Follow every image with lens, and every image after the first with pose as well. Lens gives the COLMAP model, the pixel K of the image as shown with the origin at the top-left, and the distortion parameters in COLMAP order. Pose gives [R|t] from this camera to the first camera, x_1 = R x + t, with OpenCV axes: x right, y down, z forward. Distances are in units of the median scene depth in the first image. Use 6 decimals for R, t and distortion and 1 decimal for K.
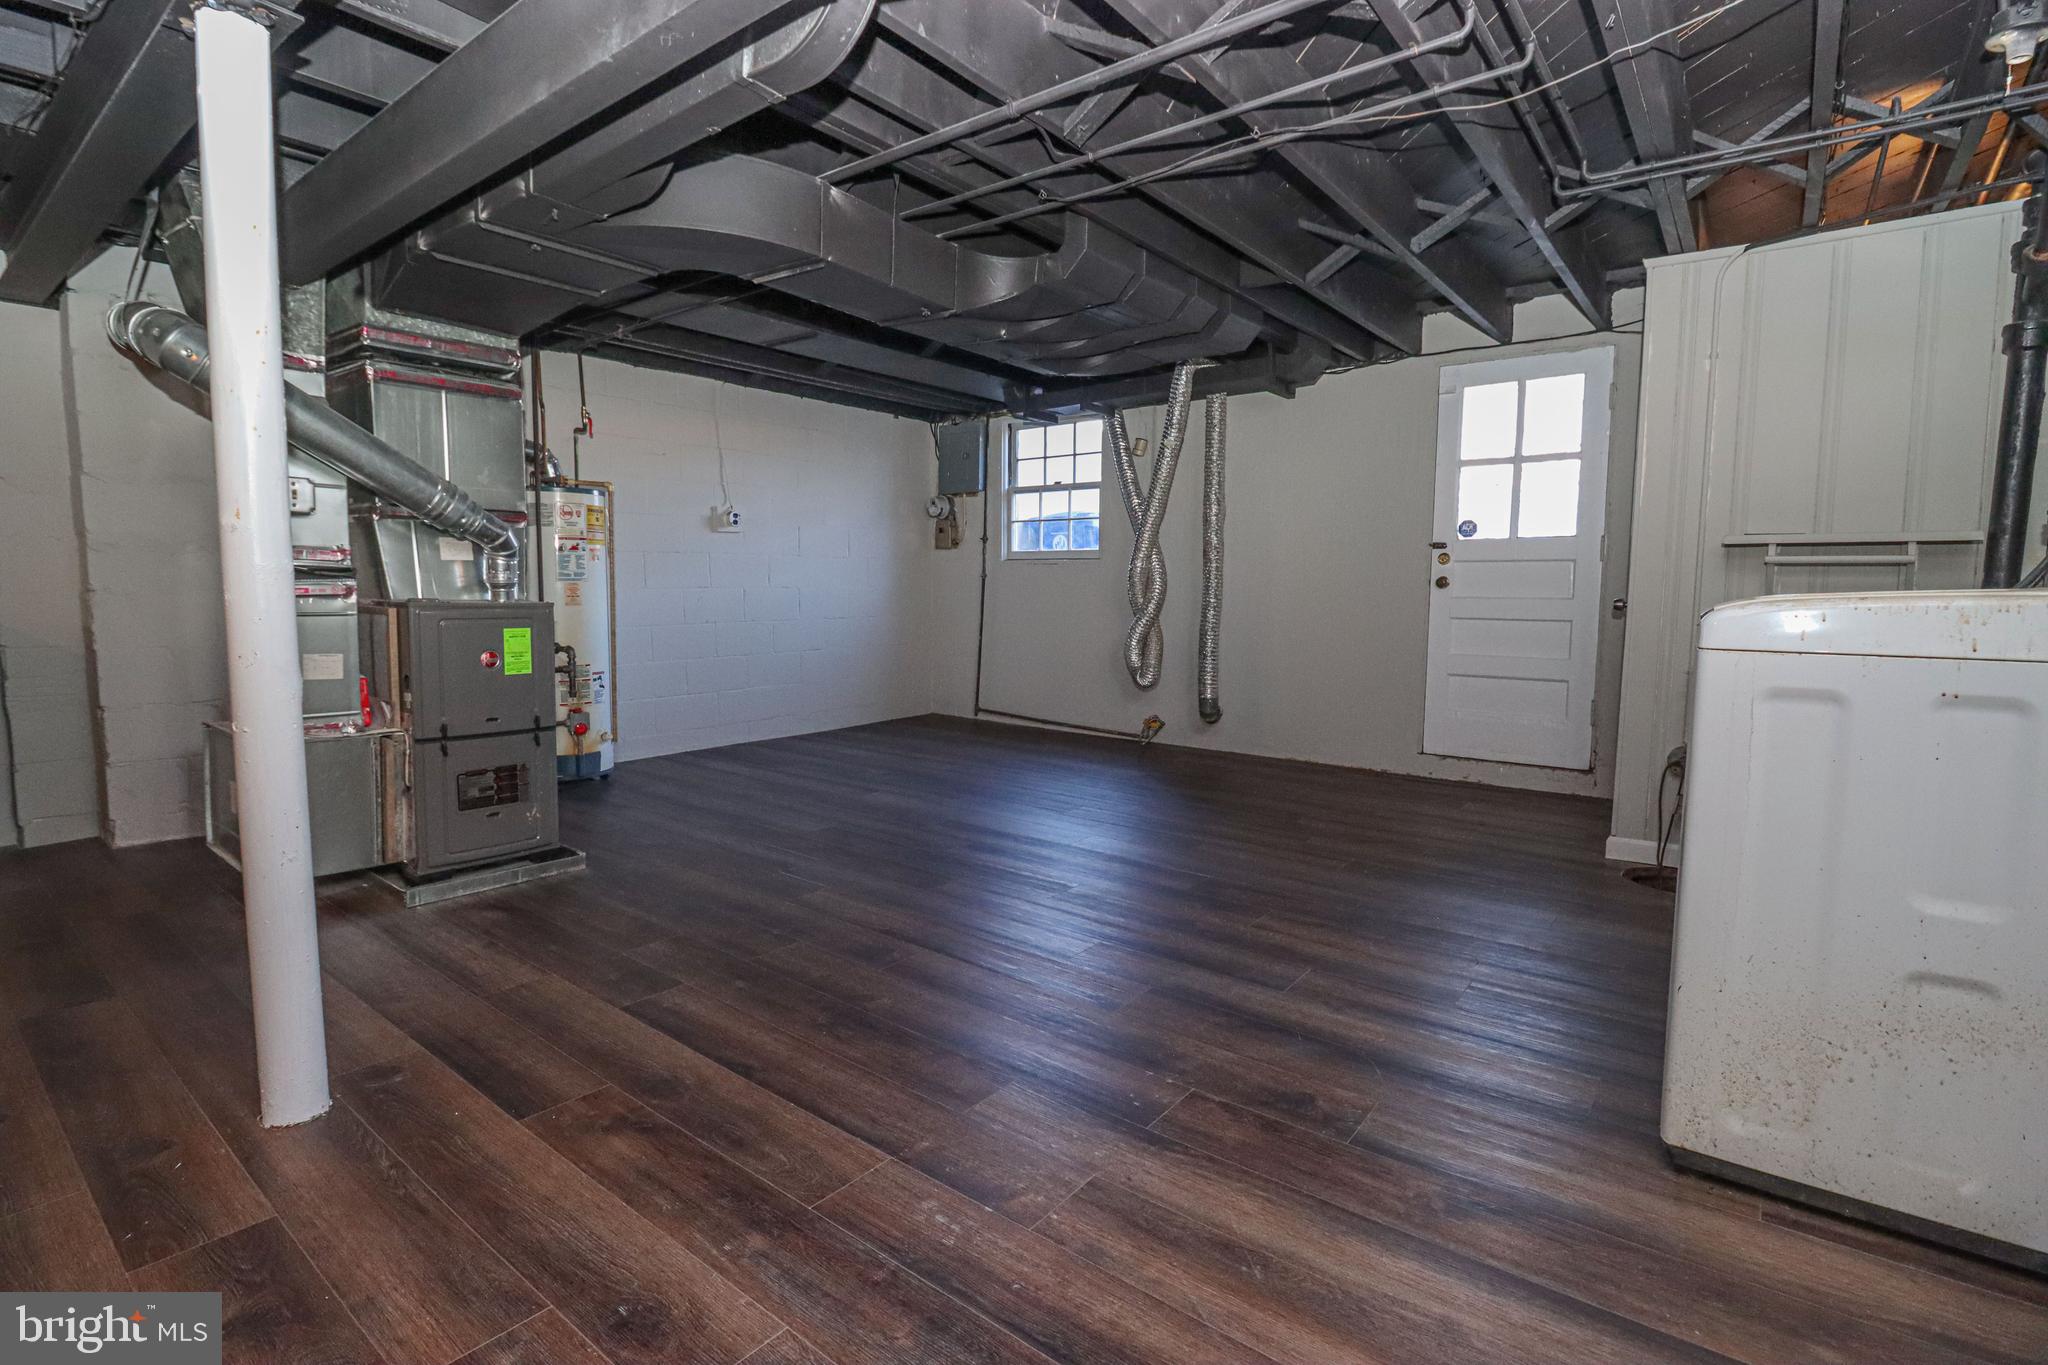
lens RADIAL K [[978.7, 0, 1026.5], [0, 978.7, 664.5], [0, 0, 1]] dist [-0.004121, -0.001778]
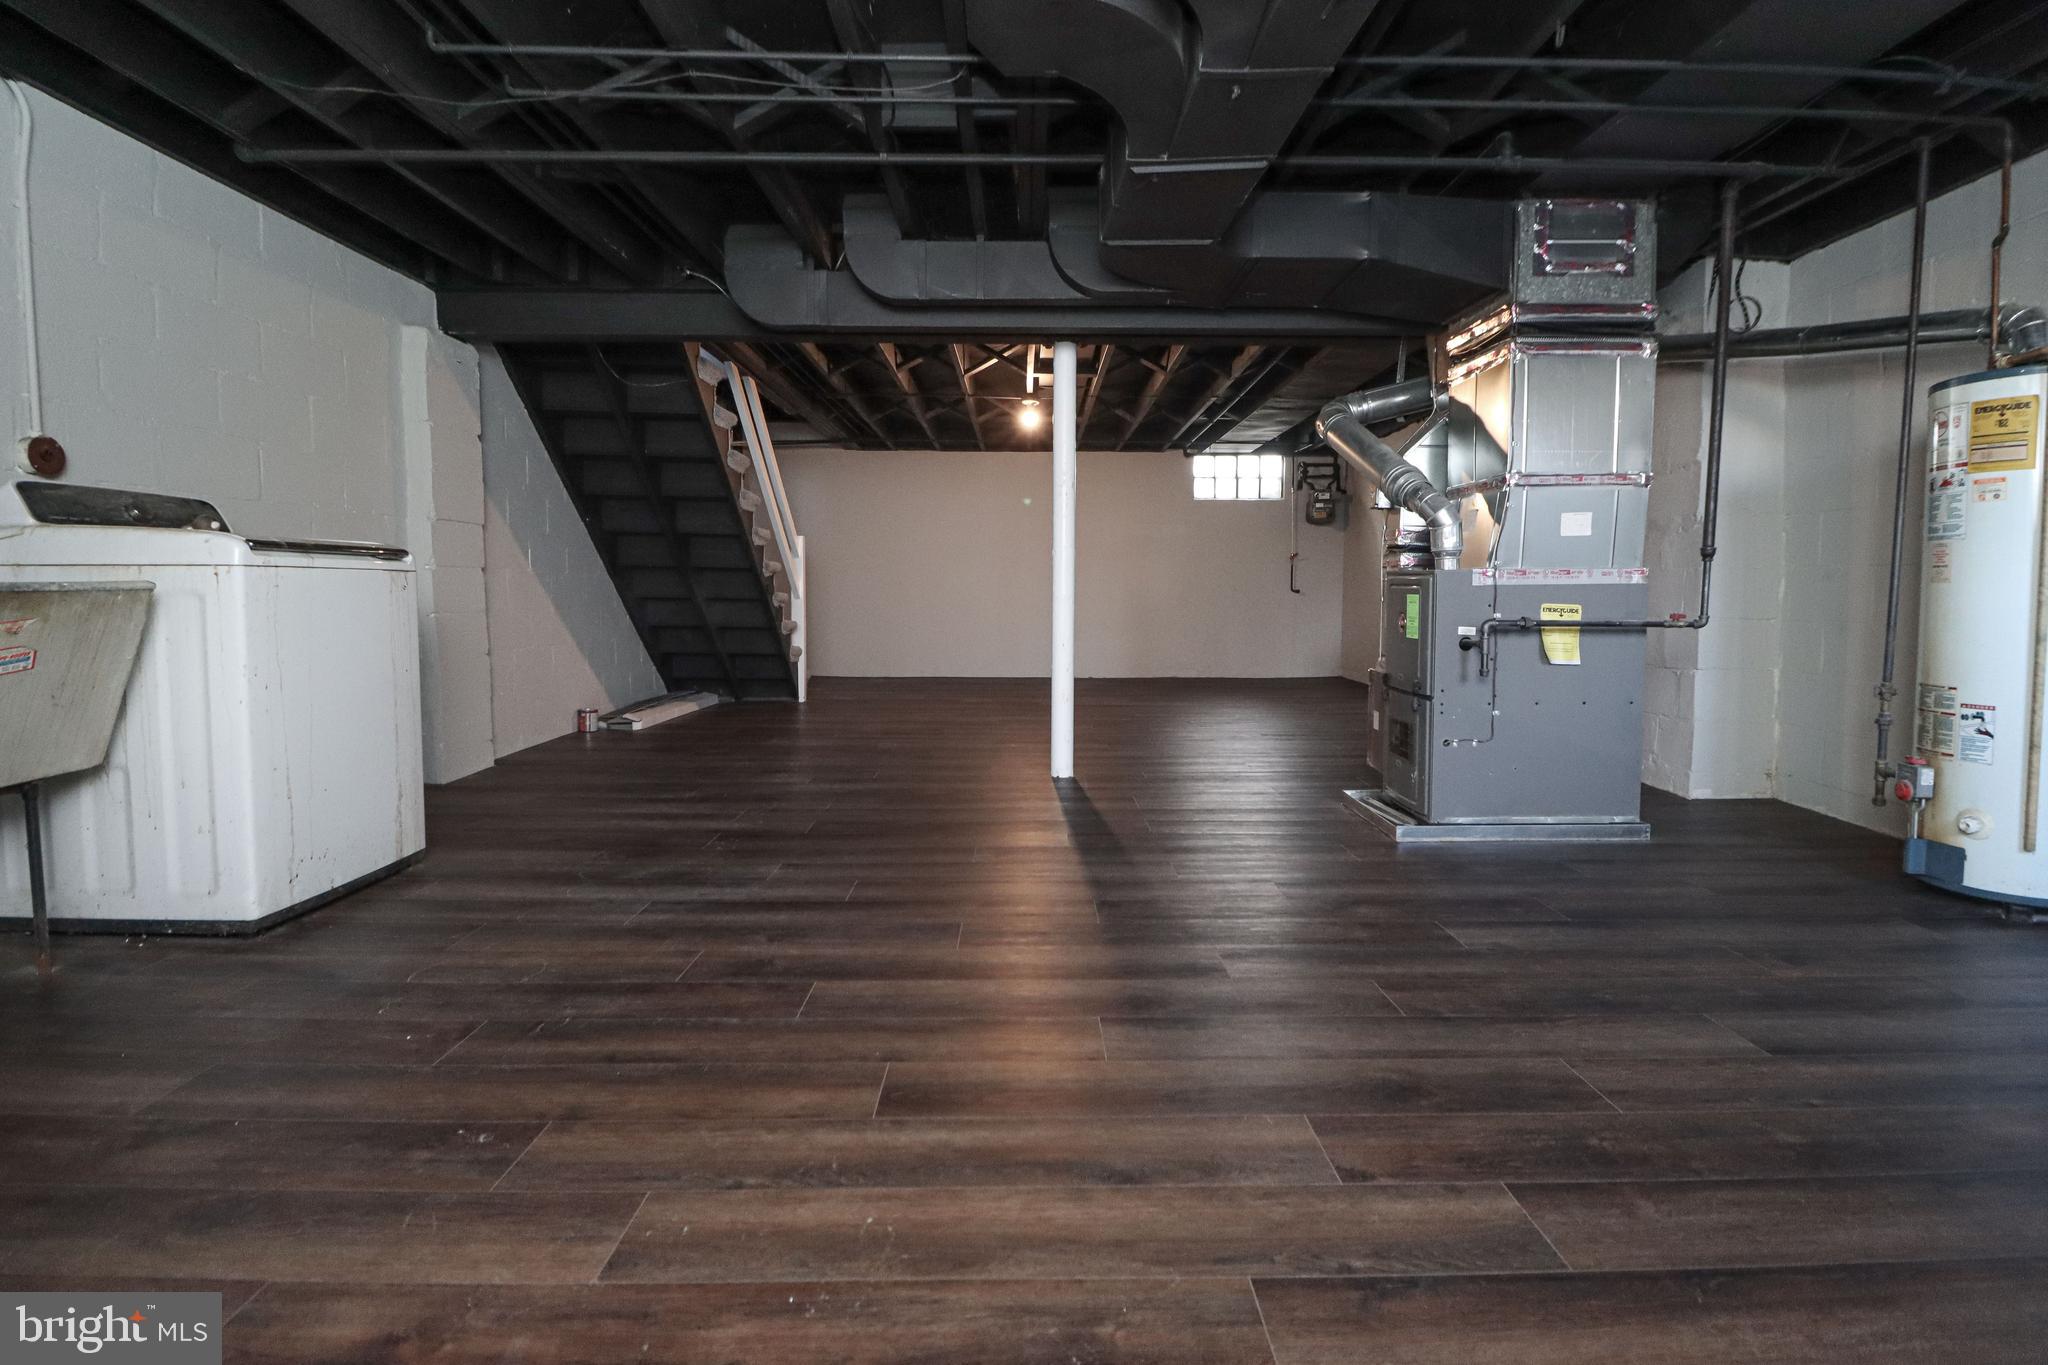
lens RADIAL K [[950.4, 0, 1028.0], [0, 950.4, 652.1], [0, 0, 1]] dist [0.003456, -0.013835]
pose [[-0.787178, 0.032086, -0.615891, 0.302331], [-0.059696, 0.989992, 0.127874, -0.057216], [0.613830, 0.137426, -0.777384, 1.079609]]
